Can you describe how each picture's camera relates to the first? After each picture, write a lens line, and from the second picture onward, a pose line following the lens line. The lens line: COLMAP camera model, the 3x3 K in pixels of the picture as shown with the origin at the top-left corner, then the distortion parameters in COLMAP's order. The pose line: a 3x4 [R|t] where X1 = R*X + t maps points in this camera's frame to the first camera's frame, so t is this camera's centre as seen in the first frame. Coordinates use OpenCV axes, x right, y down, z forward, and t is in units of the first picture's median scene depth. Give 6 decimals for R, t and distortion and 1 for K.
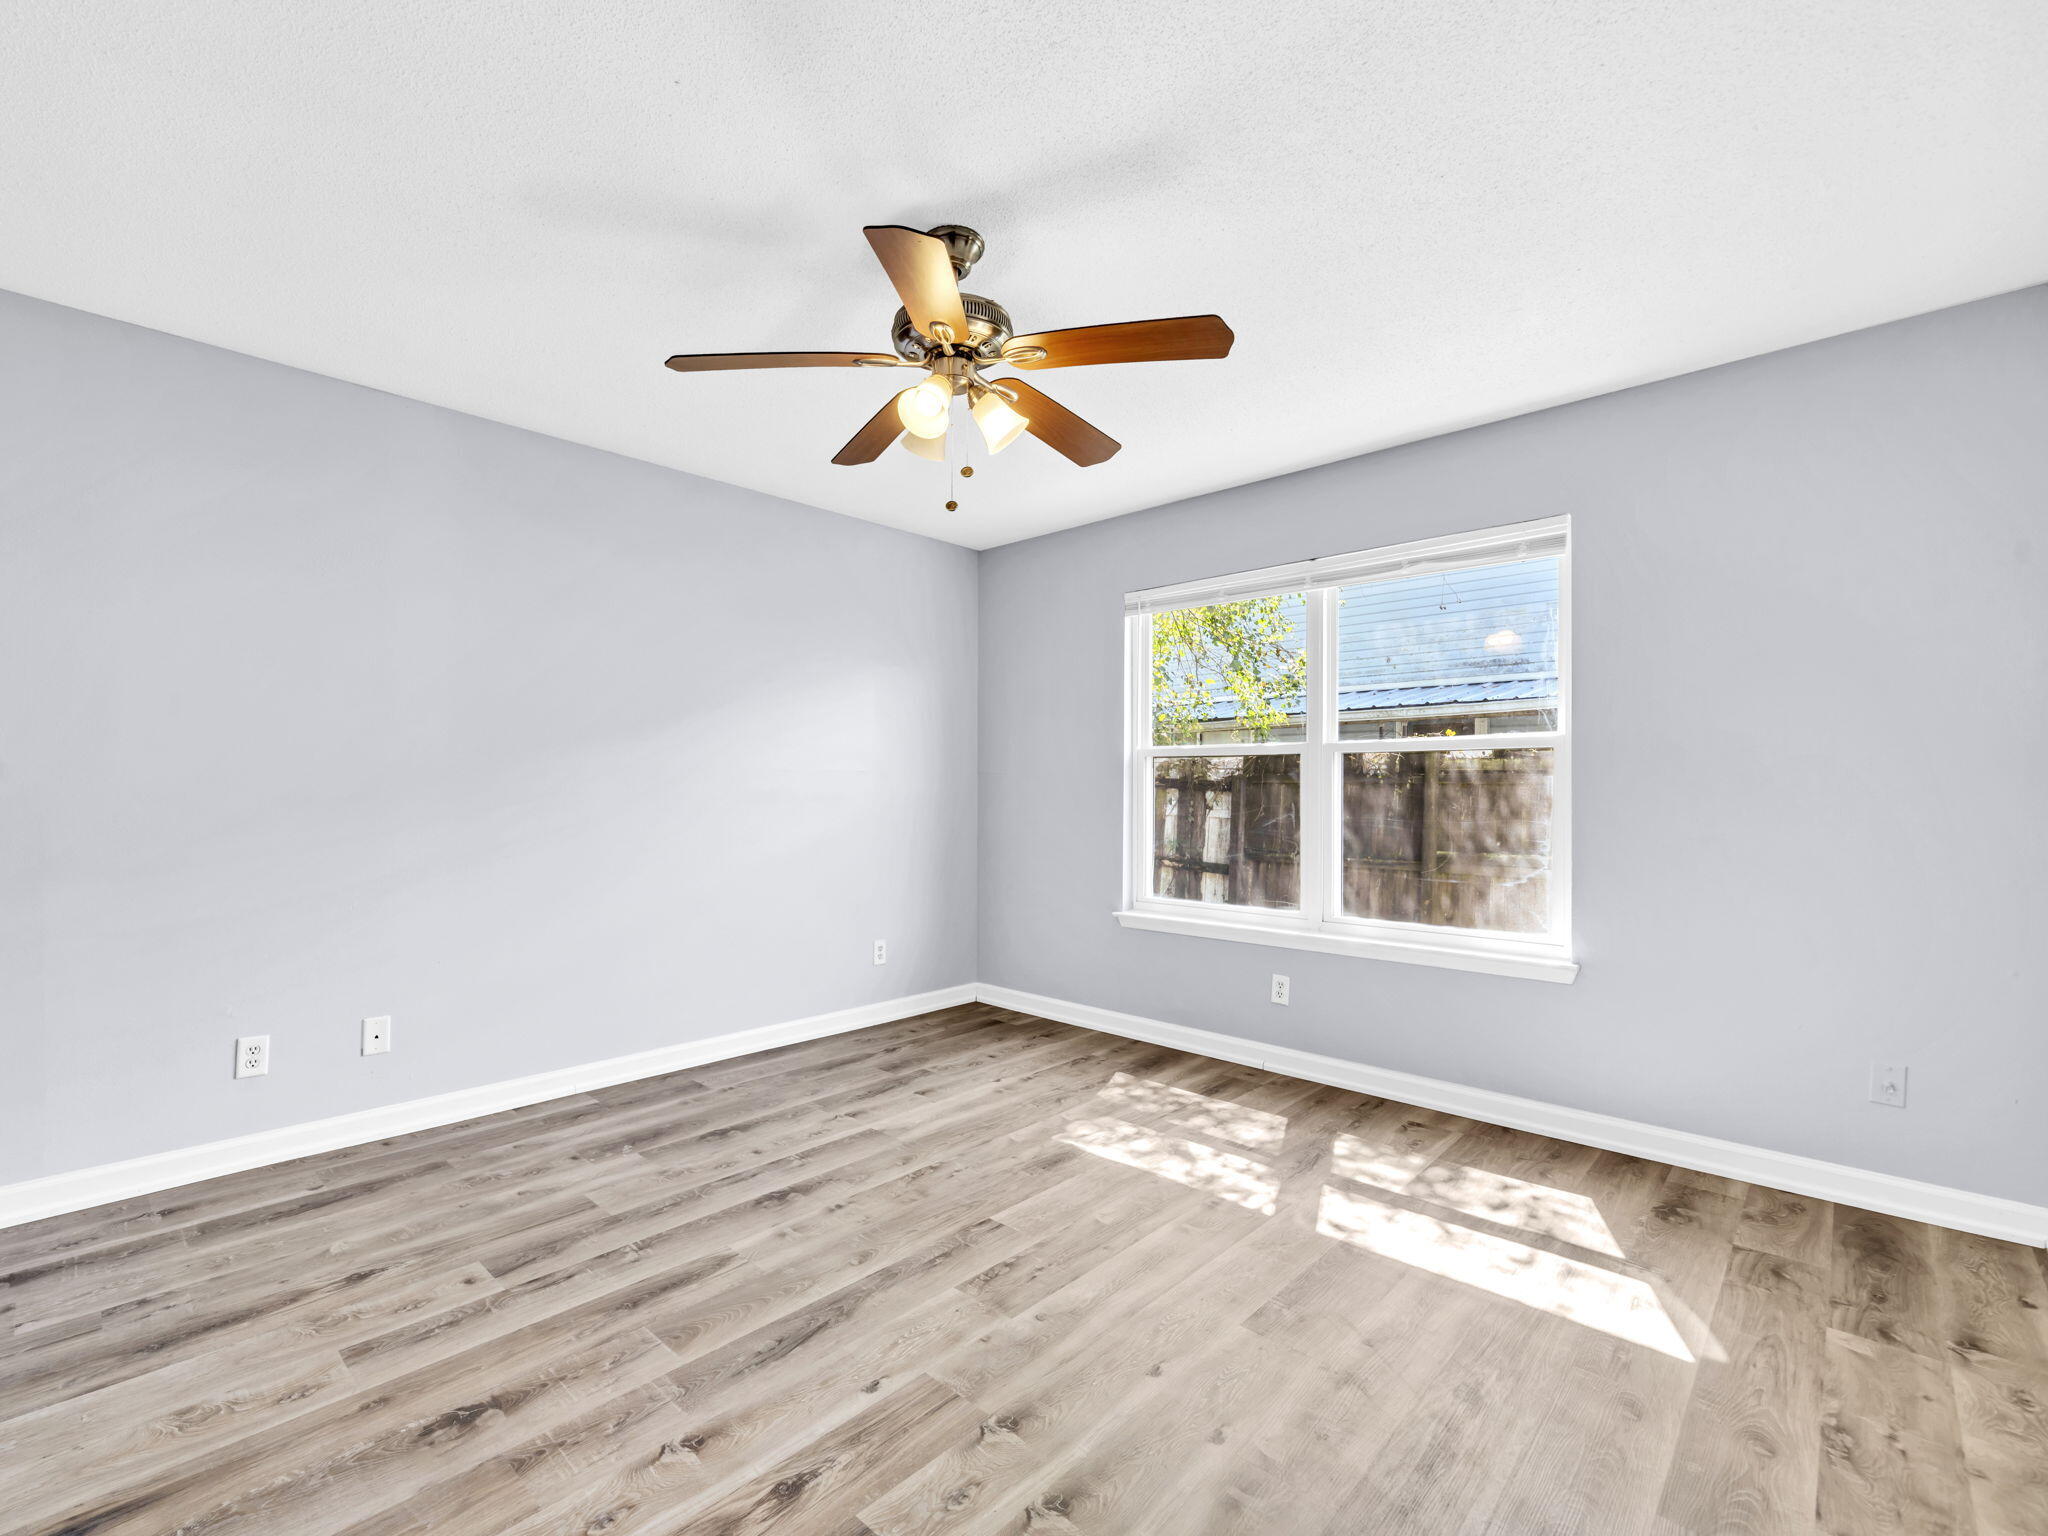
lens RADIAL K [[900.6, 0, 1028.9], [0, 900.6, 778.0], [0, 0, 1]] dist [-0.010600, -0.001170]
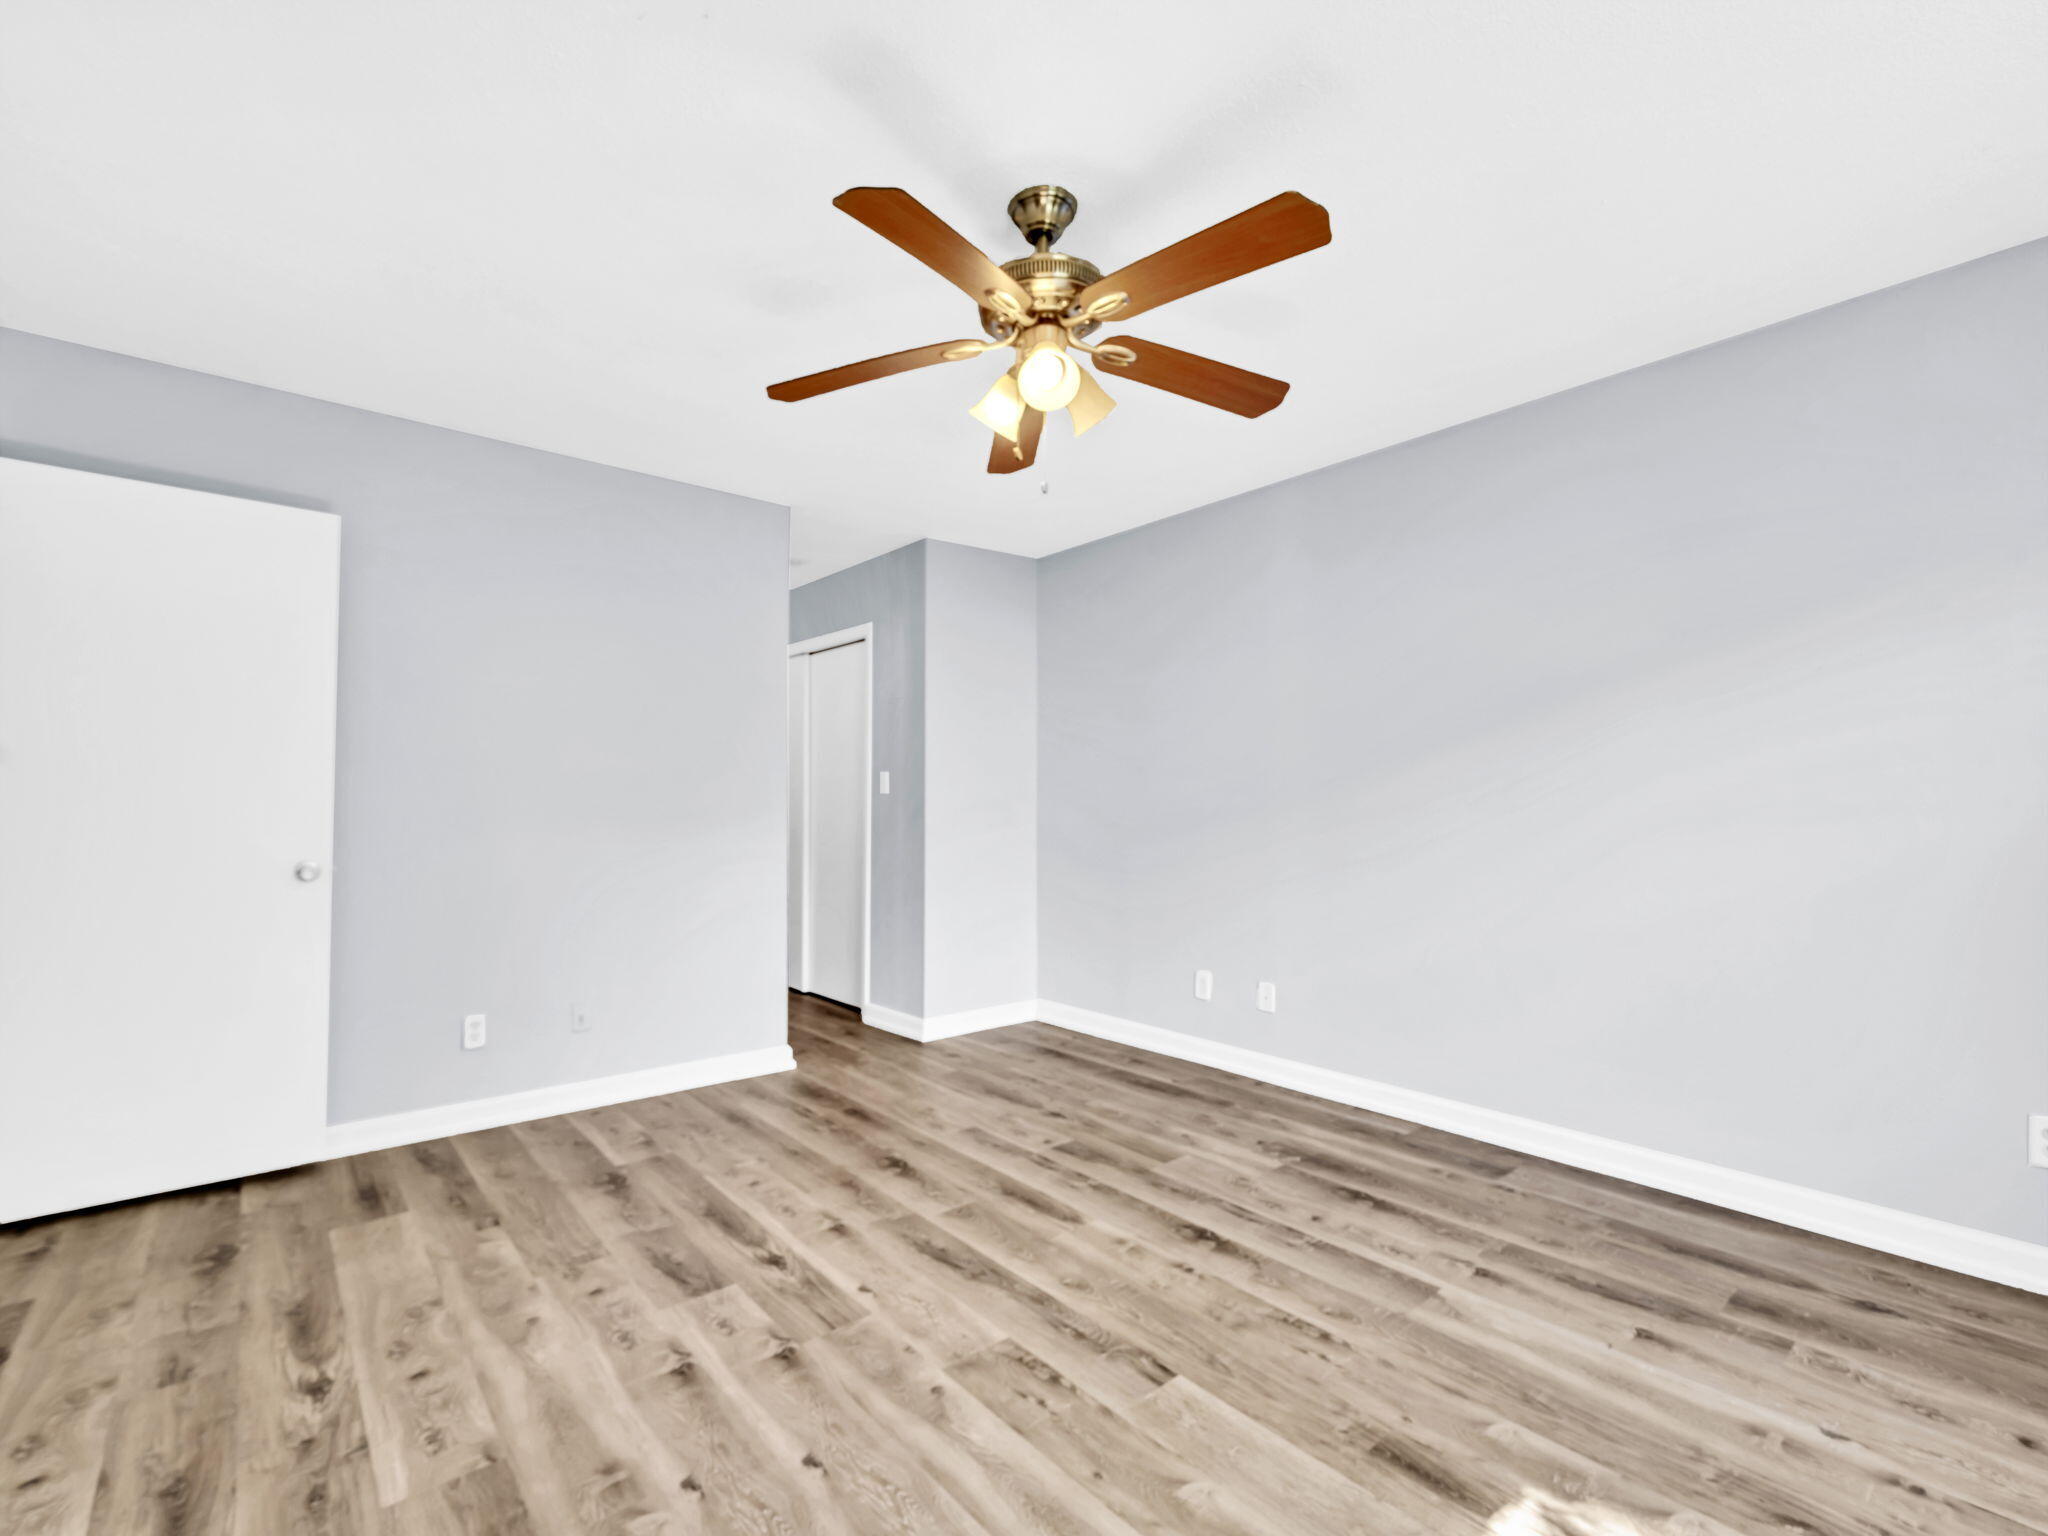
lens RADIAL K [[900.6, 0, 963.2], [0, 900.6, 801.4], [0, 0, 1]] dist [-0.010600, -0.001170]
pose [[-0.152389, -0.001811, -0.988319, 0.646957], [0.008928, 0.999955, -0.003209, 0.010862], [0.988280, -0.009313, -0.152366, 0.841728]]
